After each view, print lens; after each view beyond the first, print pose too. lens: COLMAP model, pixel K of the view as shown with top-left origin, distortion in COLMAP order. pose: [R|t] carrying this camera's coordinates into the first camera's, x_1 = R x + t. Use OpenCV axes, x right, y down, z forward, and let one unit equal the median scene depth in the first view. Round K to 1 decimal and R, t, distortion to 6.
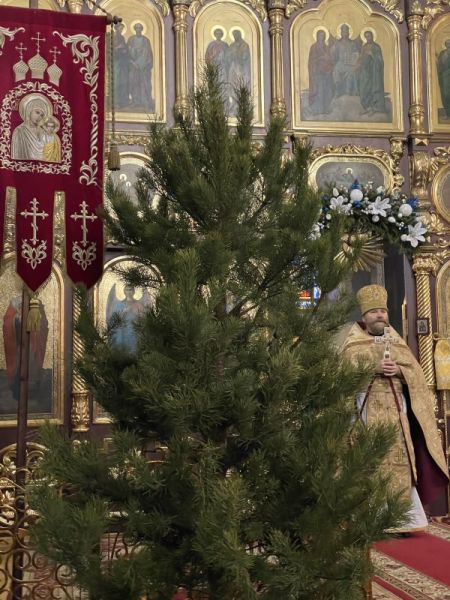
lens RADIAL K [[892.5, 0, 232.2], [0, 892.5, 299.1], [0, 0, 1]] dist [0.196420, -0.419190]
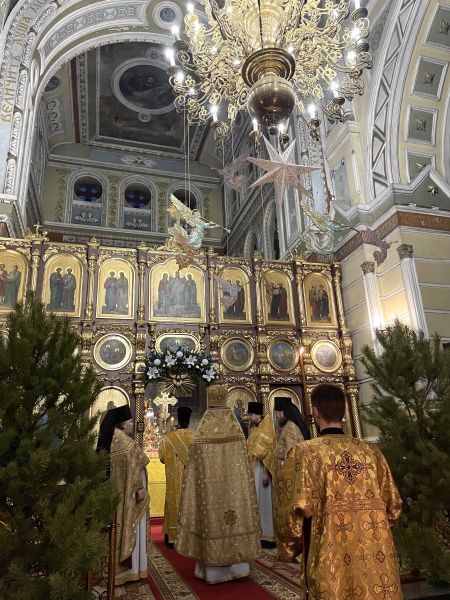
lens RADIAL K [[451.9, 0, 224.2], [0, 451.9, 297.3], [0, 0, 1]] dist [0.106601, -0.138313]
pose [[0.995627, 0.013680, 0.092412, 0.138171], [0.007954, 0.973213, -0.229766, -0.009858], [-0.093080, 0.229497, 0.968849, 0.014843]]
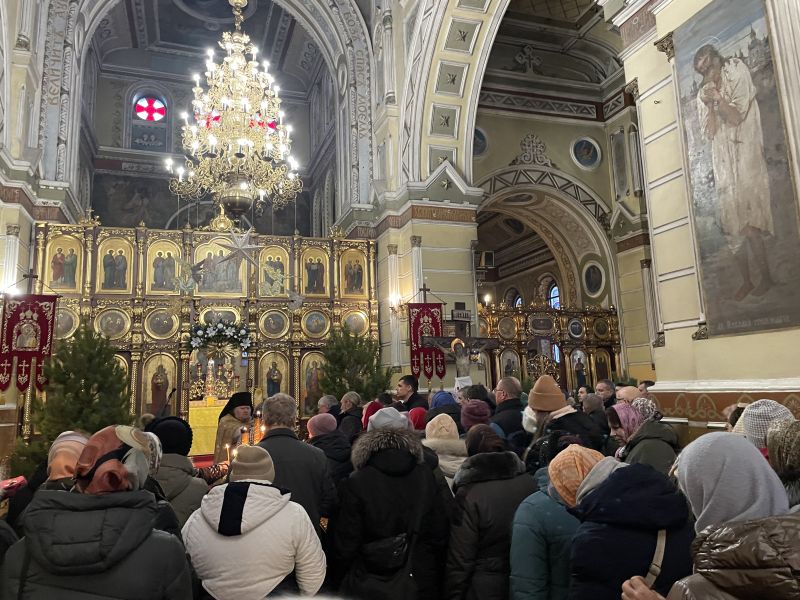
lens RADIAL K [[603.6, 0, 402.8], [0, 603.6, 286.5], [0, 0, 1]] dist [0.100193, -0.125057]
pose [[0.987133, 0.012355, 0.159423, 0.339928], [-0.001752, 0.997786, -0.066480, -0.110738], [-0.159892, 0.065346, 0.984969, -0.597173]]
